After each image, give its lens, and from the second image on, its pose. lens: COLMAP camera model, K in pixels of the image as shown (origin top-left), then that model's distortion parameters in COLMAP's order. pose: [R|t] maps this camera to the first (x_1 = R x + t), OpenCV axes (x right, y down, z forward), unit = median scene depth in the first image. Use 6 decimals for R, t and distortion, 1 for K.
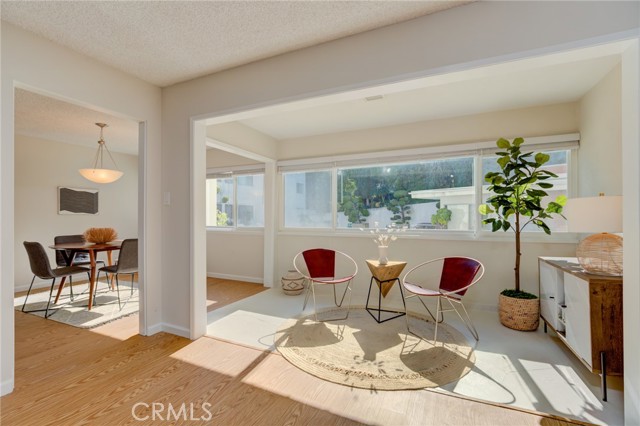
lens RADIAL K [[293.4, 0, 316.4], [0, 293.4, 213.5], [0, 0, 1]] dist [-0.016906, 0.002967]
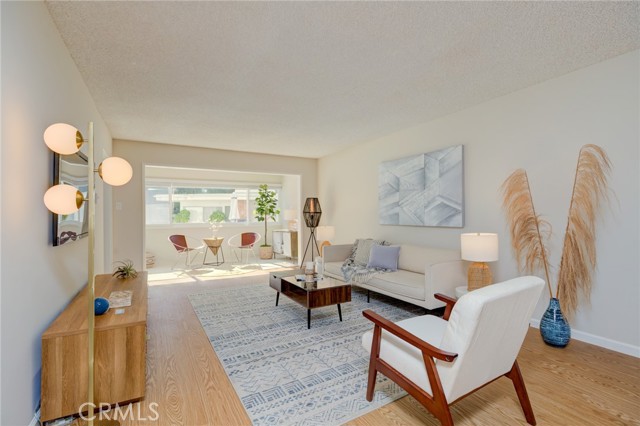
lens RADIAL K [[293.4, 0, 313.6], [0, 293.4, 212.4], [0, 0, 1]] dist [-0.016906, 0.002967]
pose [[0.588263, -0.006075, 0.808647, -1.108749], [0.008003, 0.999967, 0.001690, -0.015588], [-0.808630, 0.005477, 0.588292, -0.834559]]
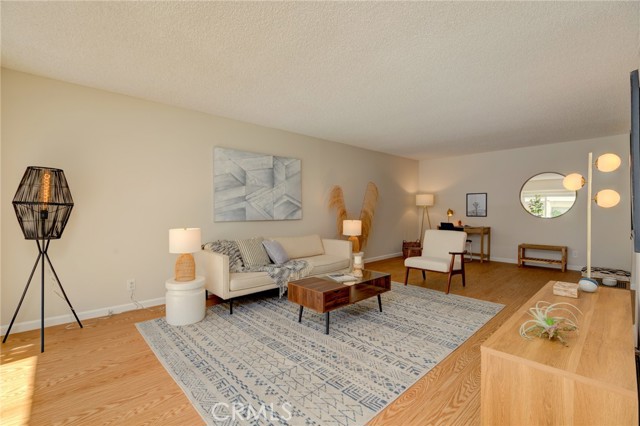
lens RADIAL K [[293.4, 0, 318.1], [0, 293.4, 212.9], [0, 0, 1]] dist [-0.016906, 0.002967]
pose [[-0.926699, -0.006190, 0.375754, -0.537384], [-0.004663, 0.999977, 0.004973, 0.006775], [-0.375776, 0.002856, -0.926706, 0.775902]]
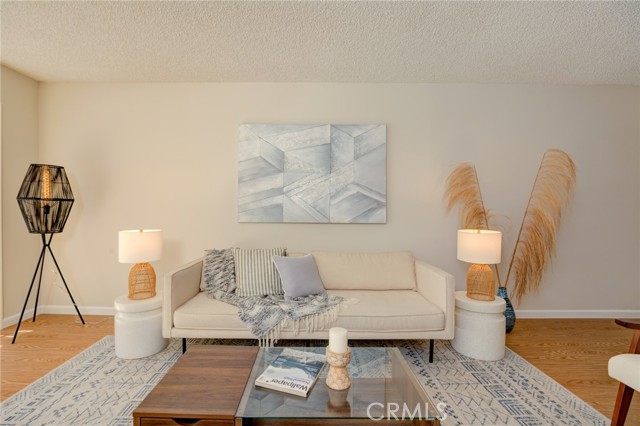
lens RADIAL K [[293.4, 0, 301.1], [0, 293.4, 210.6], [0, 0, 1]] dist [-0.016906, 0.002967]
pose [[-0.416852, -0.010945, 0.908908, -0.605601], [-0.015350, 0.999870, 0.005000, 0.006531], [-0.908845, -0.011868, -0.416966, -0.000425]]
